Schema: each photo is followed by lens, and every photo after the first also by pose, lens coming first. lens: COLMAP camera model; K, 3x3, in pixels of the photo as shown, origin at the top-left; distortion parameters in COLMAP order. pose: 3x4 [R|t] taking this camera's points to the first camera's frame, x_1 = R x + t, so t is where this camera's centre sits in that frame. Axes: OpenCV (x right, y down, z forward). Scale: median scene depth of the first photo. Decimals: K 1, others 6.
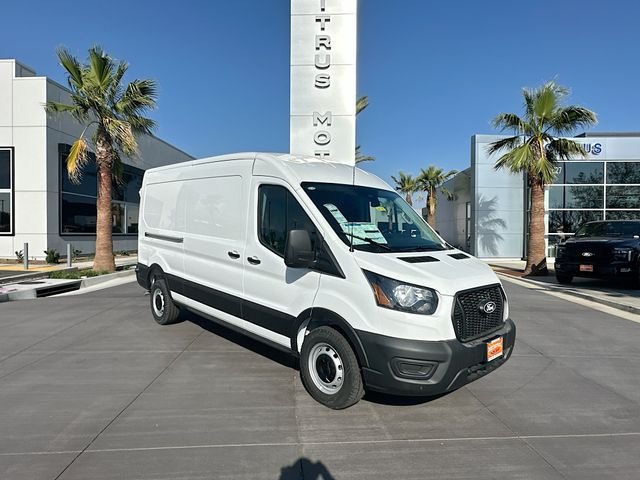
lens RADIAL K [[476.5, 0, 300.2], [0, 476.5, 240.7], [0, 0, 1]] dist [0.030035, -0.000712]
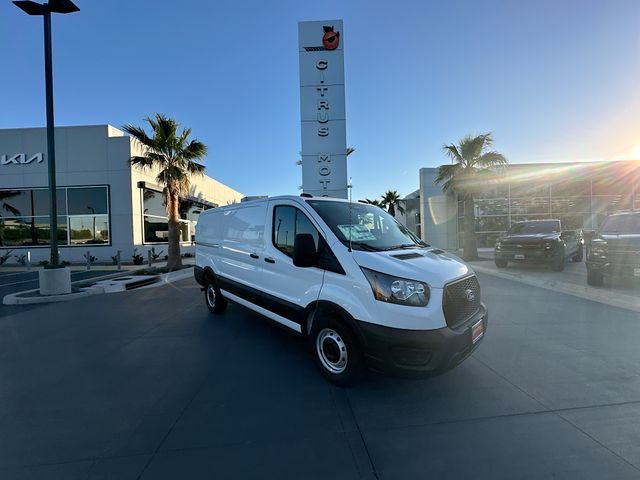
lens RADIAL K [[298.2, 0, 320.0], [0, 298.2, 240.0], [0, 0, 1]] dist [0.013801, 0.000212]
pose [[0.999241, -0.032710, 0.021177, 0.011025], [0.032893, 0.999424, -0.008356, -0.000916], [-0.020891, 0.009046, 0.999741, 0.171153]]
